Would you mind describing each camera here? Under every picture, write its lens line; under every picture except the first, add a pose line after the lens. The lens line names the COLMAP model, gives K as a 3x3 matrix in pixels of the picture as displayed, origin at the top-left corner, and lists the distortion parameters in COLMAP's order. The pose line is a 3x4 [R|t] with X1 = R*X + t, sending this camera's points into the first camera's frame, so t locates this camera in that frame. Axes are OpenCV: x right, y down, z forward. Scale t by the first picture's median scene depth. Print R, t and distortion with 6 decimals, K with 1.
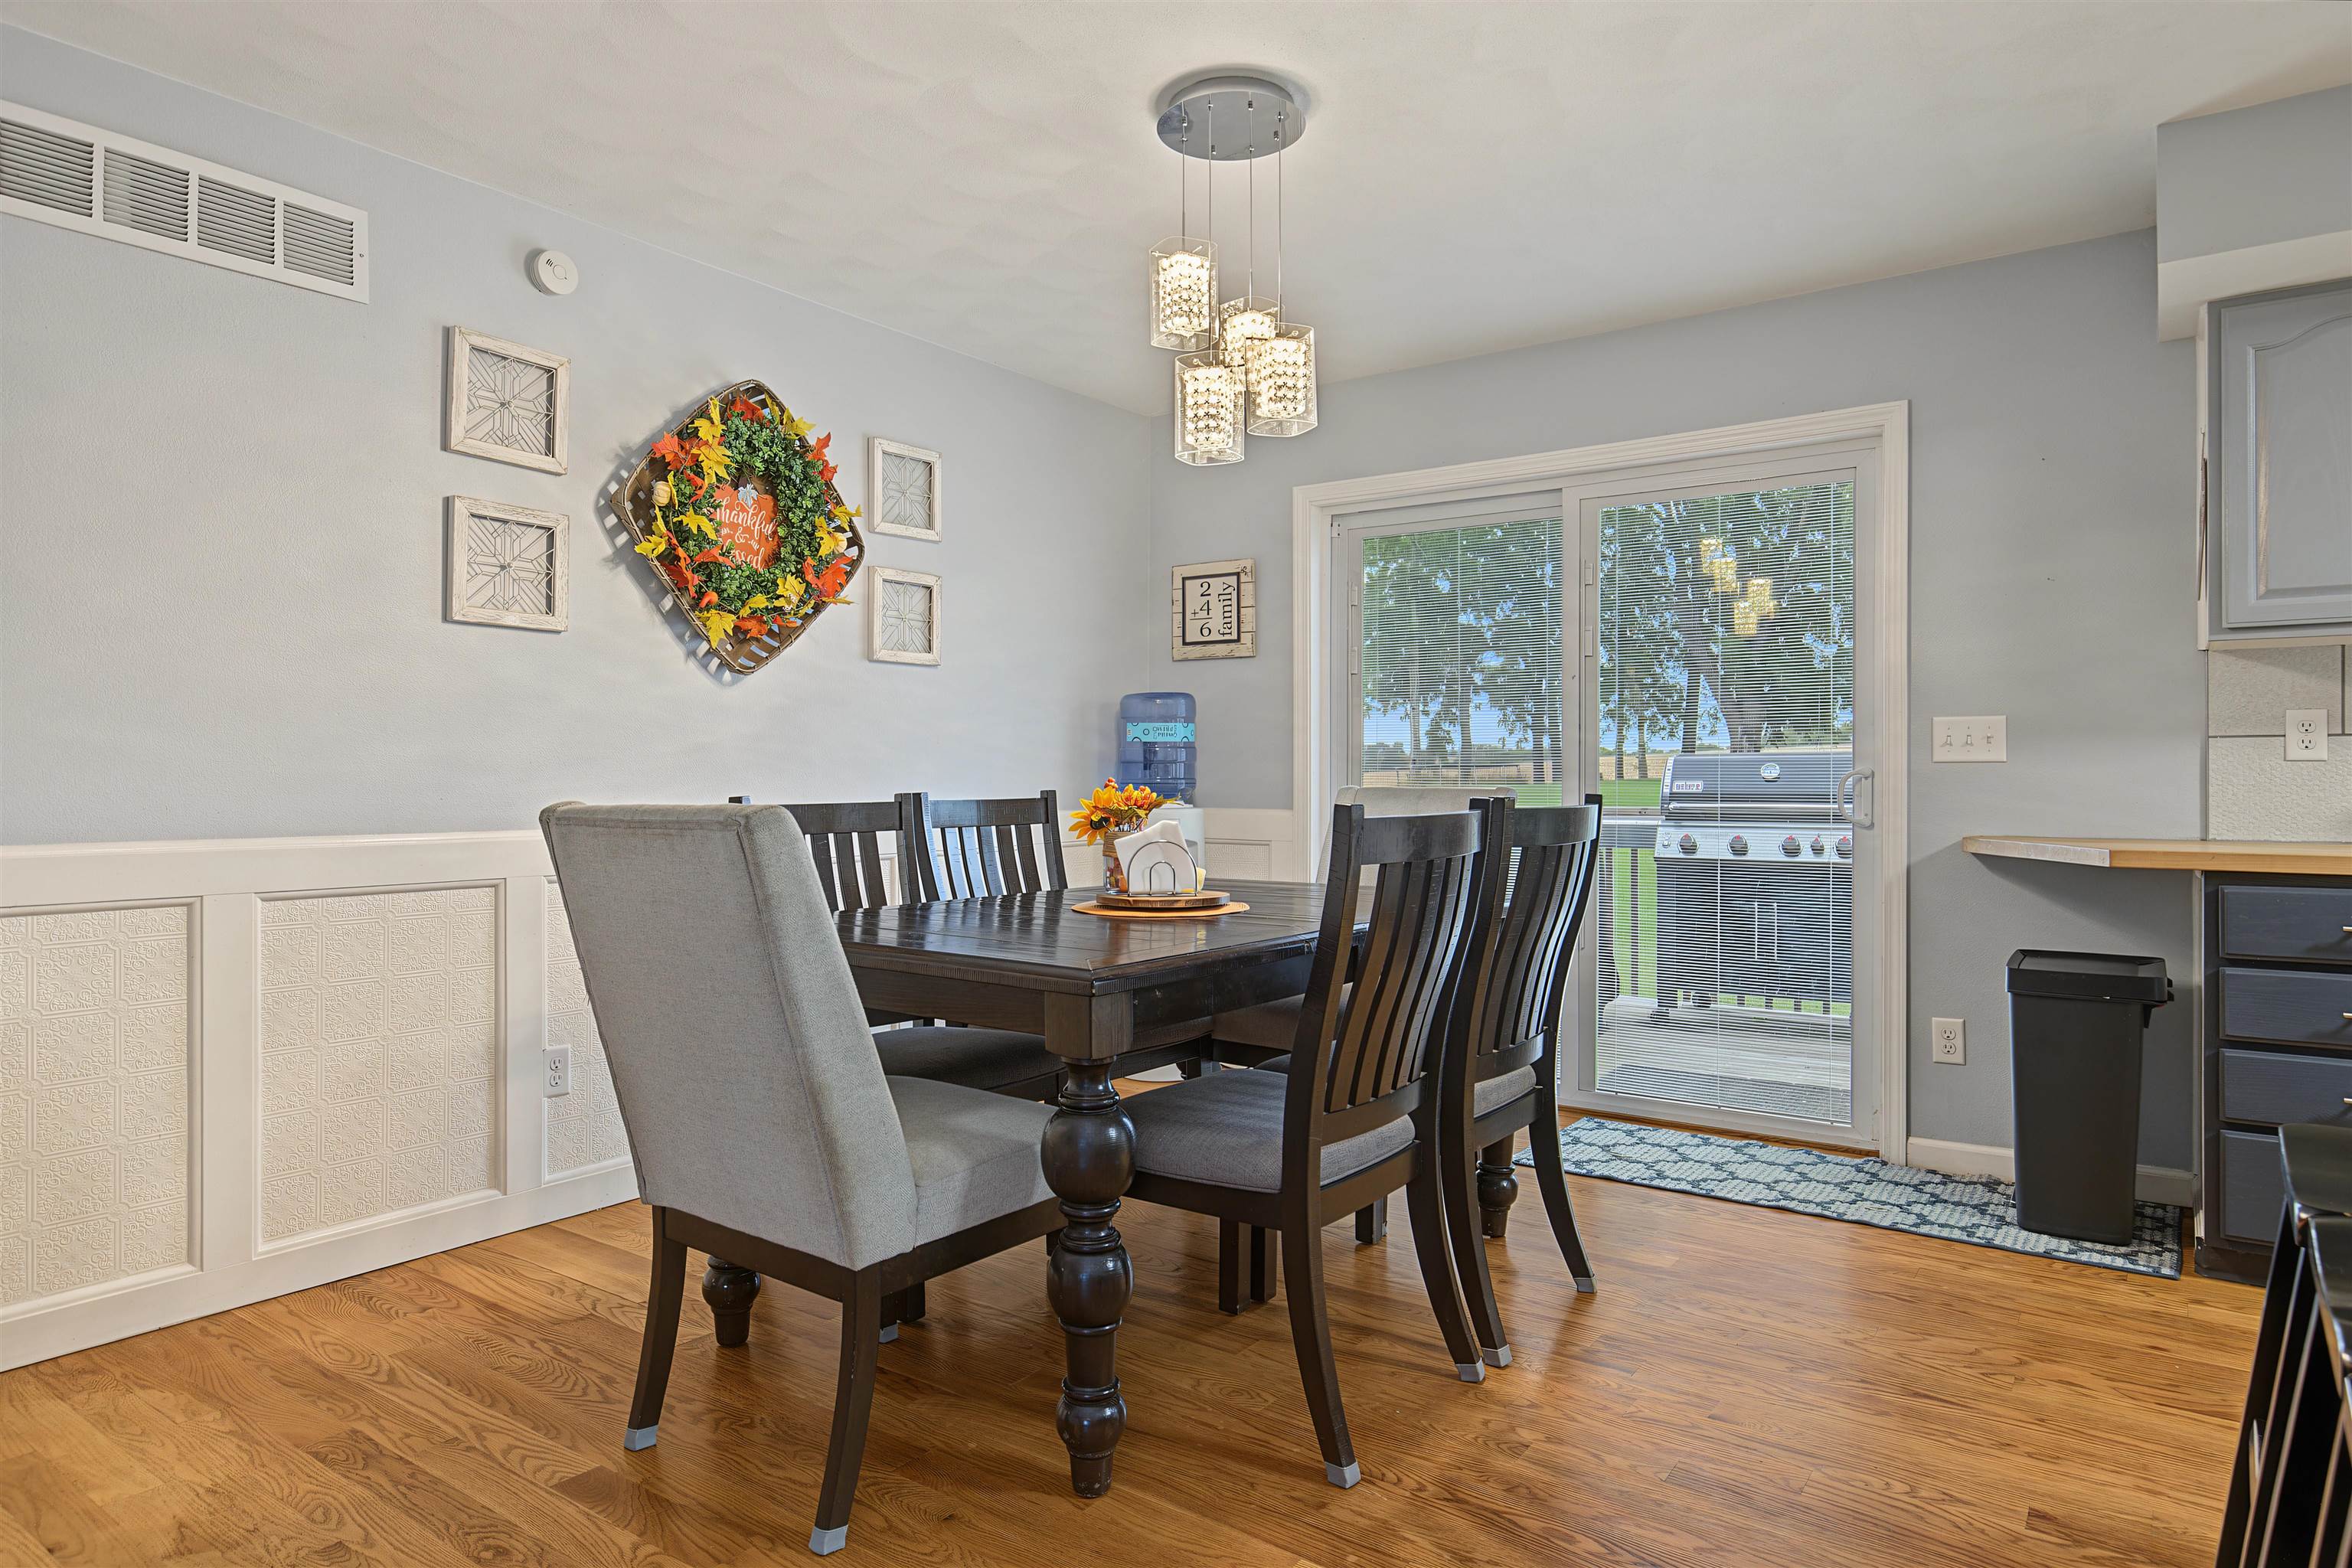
lens RADIAL K [[1383.2, 0, 1170.1], [0, 1383.2, 781.3], [0, 0, 1]] dist [-0.004455, 0.004182]
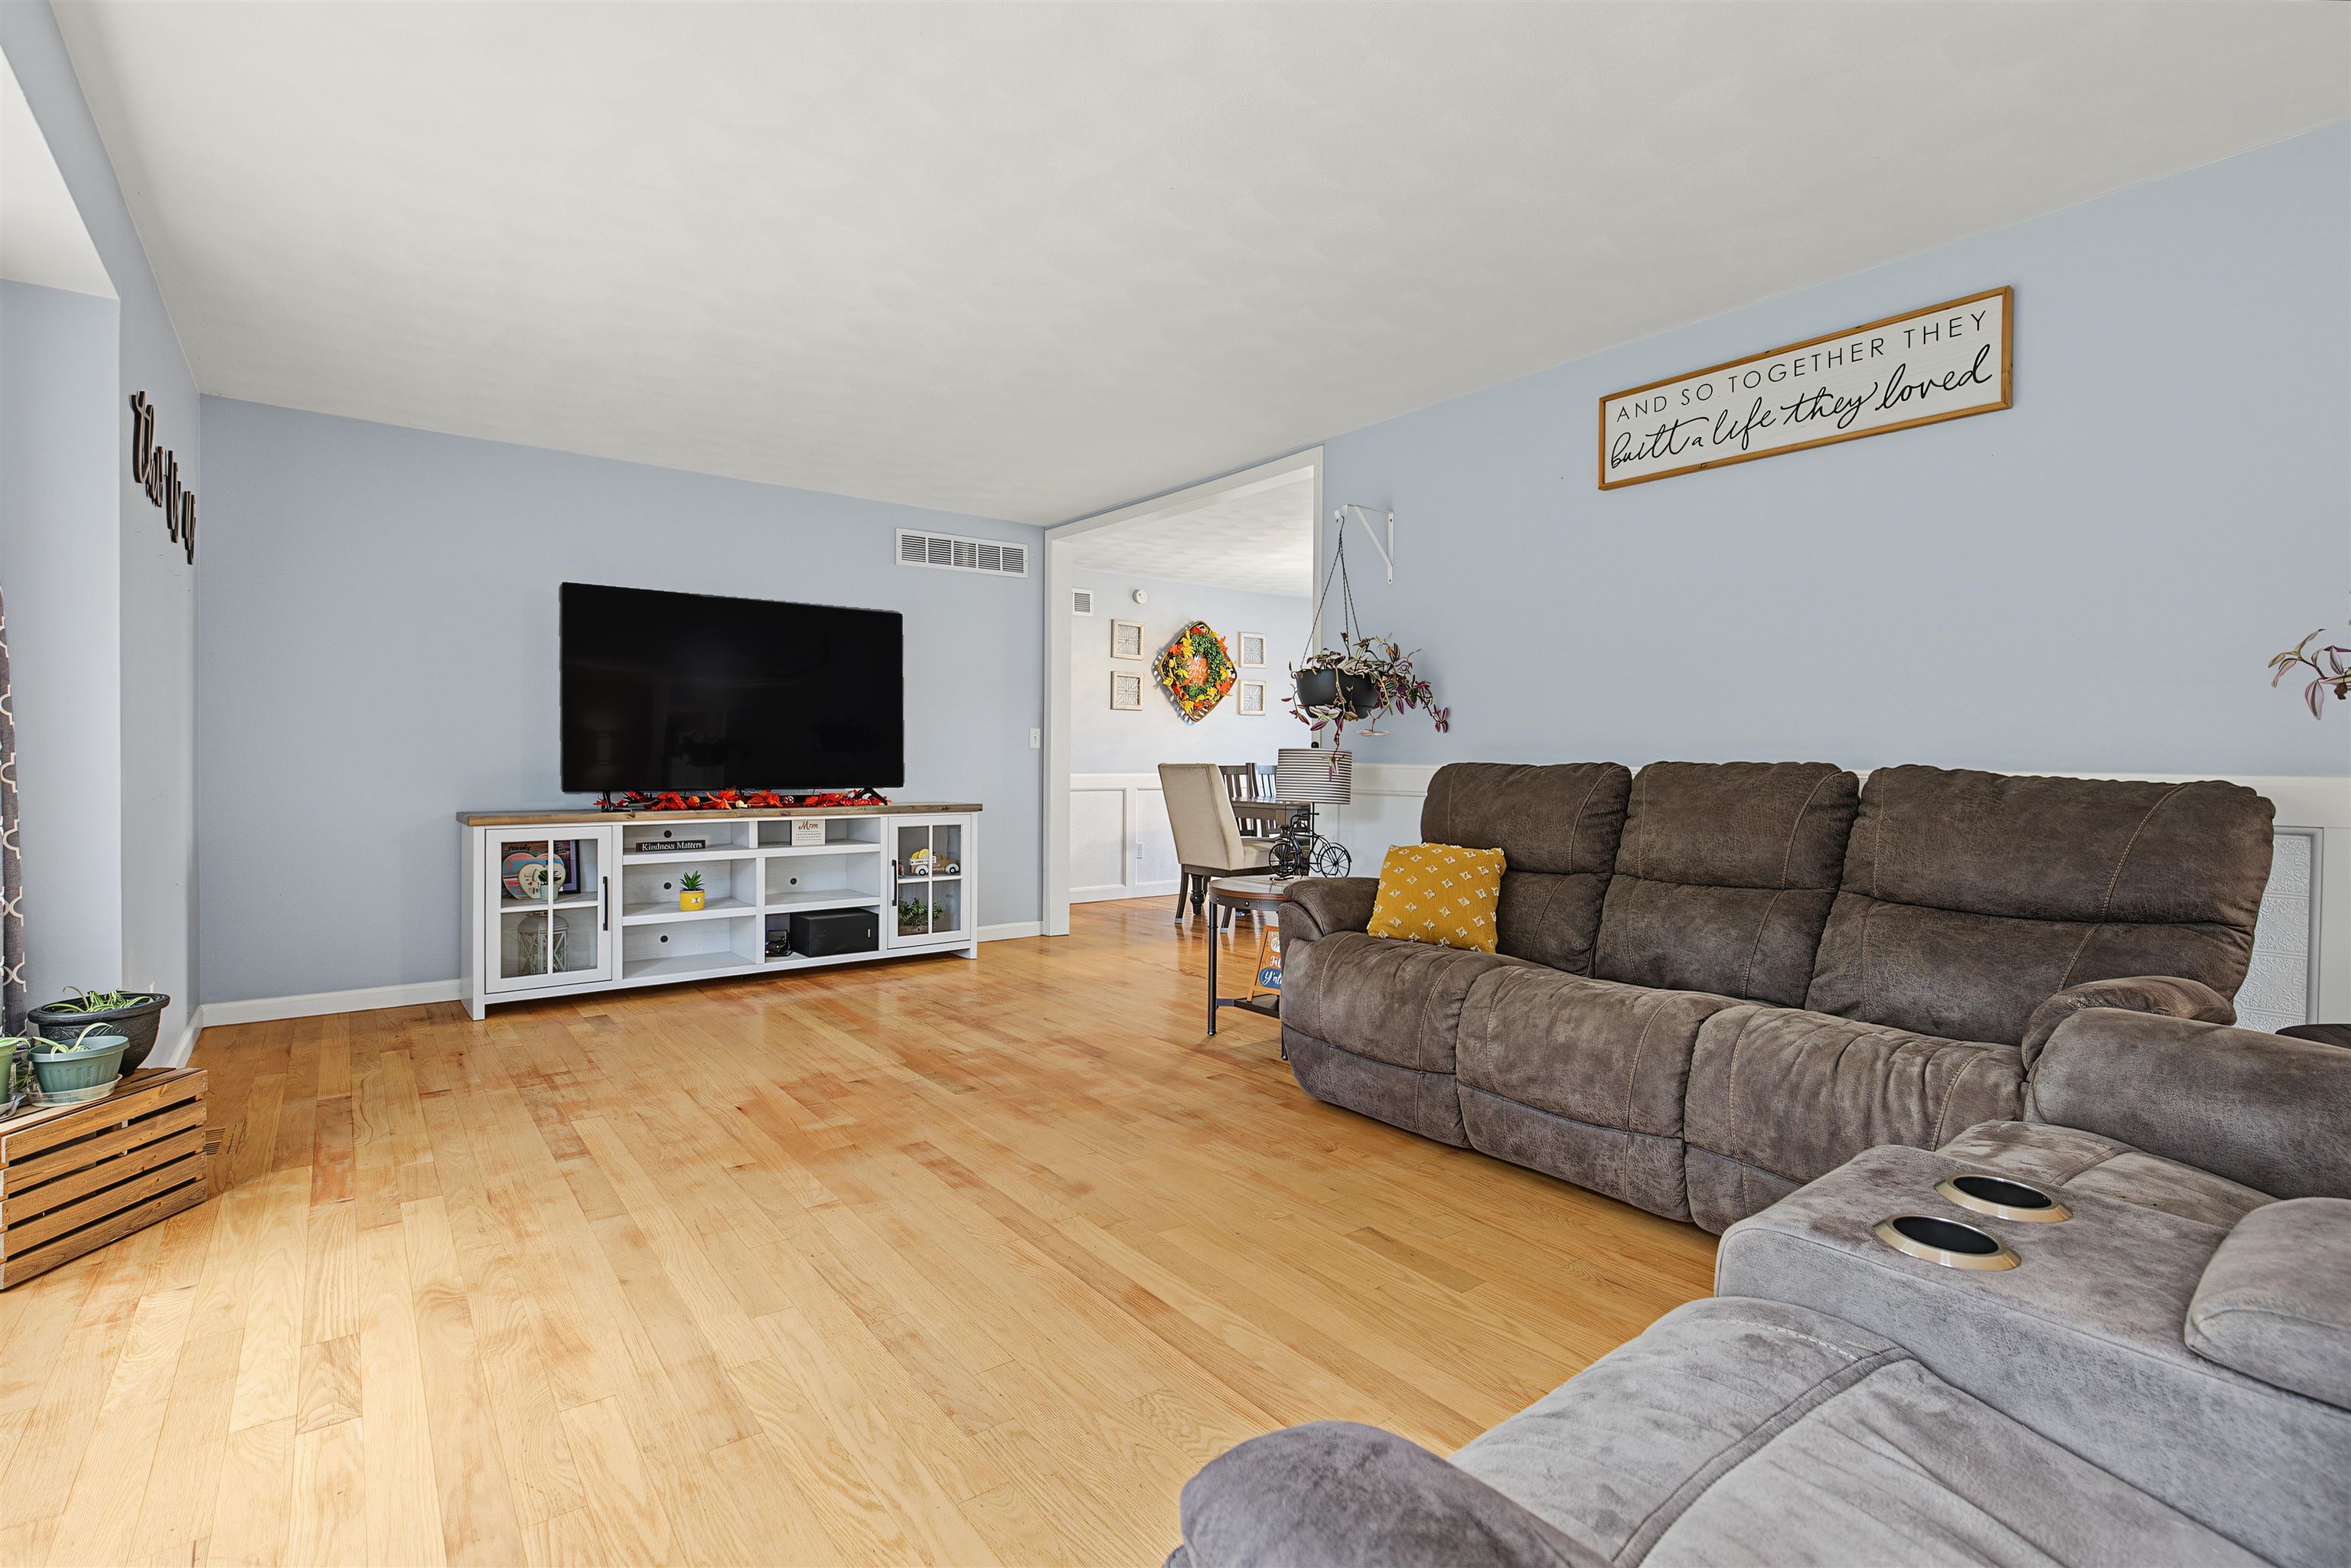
lens RADIAL K [[1059.4, 0, 1174.3], [0, 1059.4, 777.1], [0, 0, 1]] dist [-0.021830, 0.001563]
pose [[0.959529, 0.010818, -0.281402, 0.303403], [-0.006283, 0.999836, 0.017012, 0.002075], [0.281539, -0.014556, 0.959439, -1.266148]]
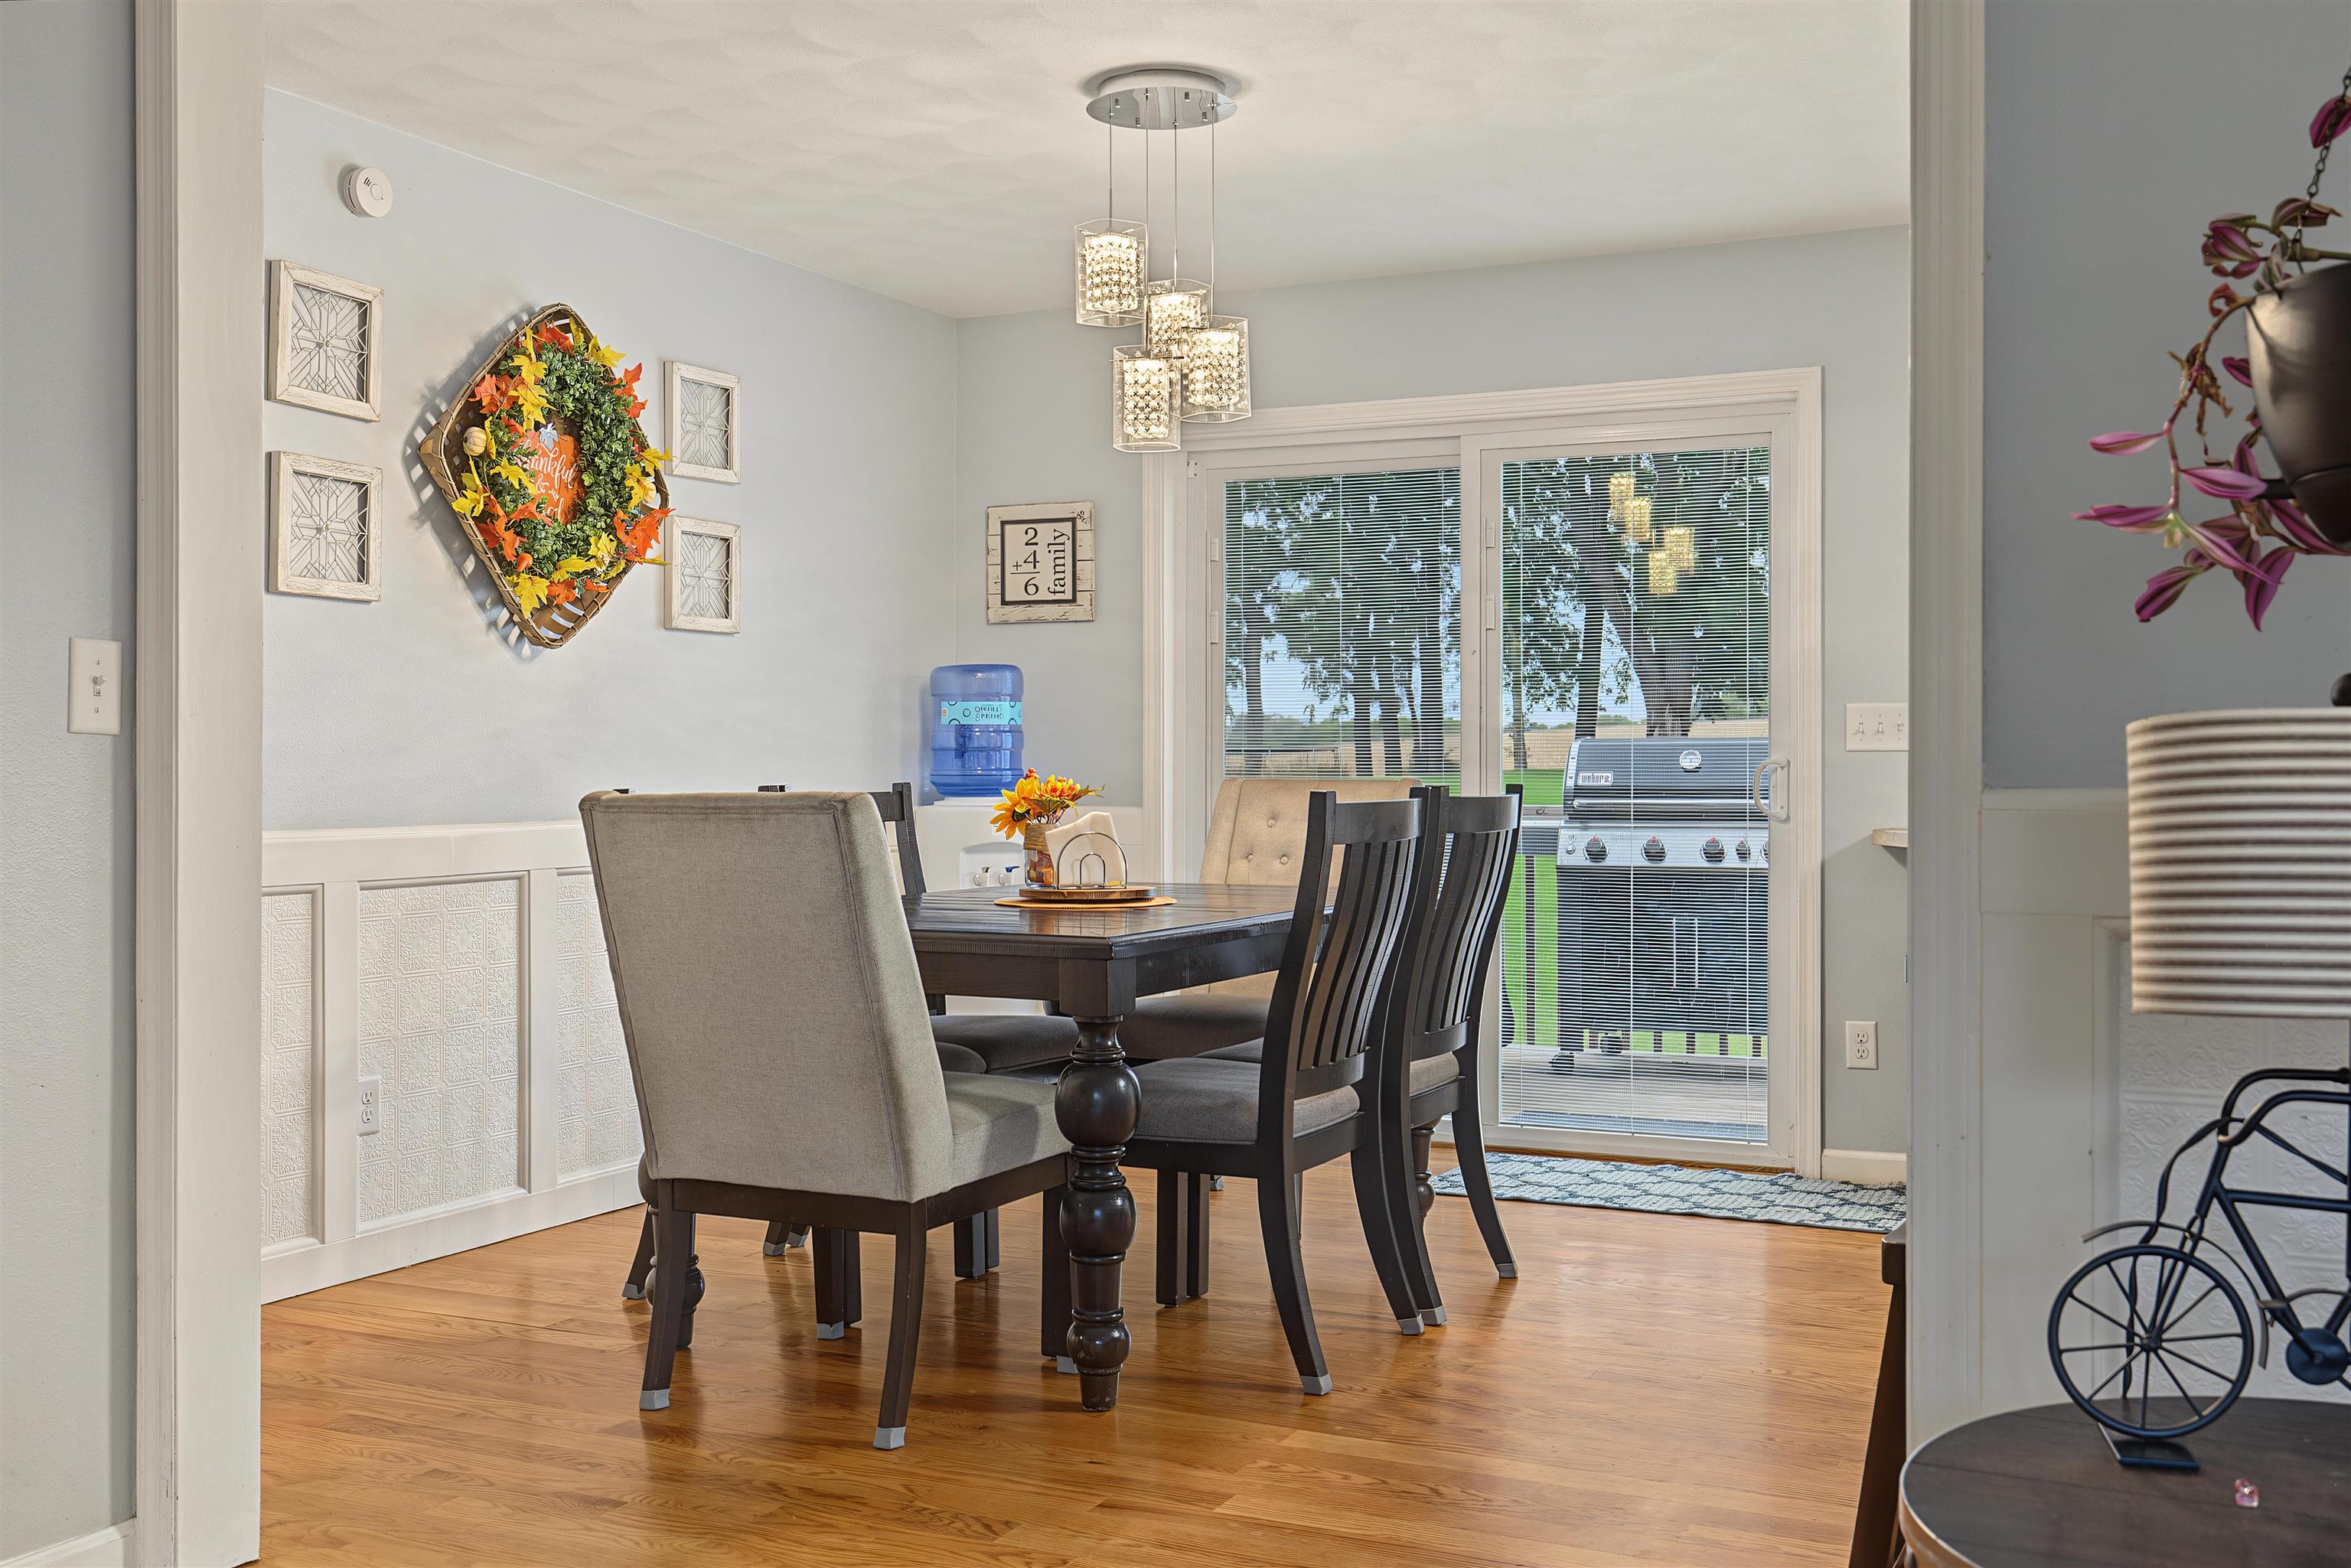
lens RADIAL K [[2263.6, 0, 1170.5], [0, 2263.6, 770.6], [0, 0, 1]] dist [-0.011317, 0.000000]
pose [[0.984340, -0.001000, 0.176278, -0.193162], [0.001302, 0.999998, -0.001597, 0.001401], [-0.176276, 0.001801, 0.984339, -0.484886]]
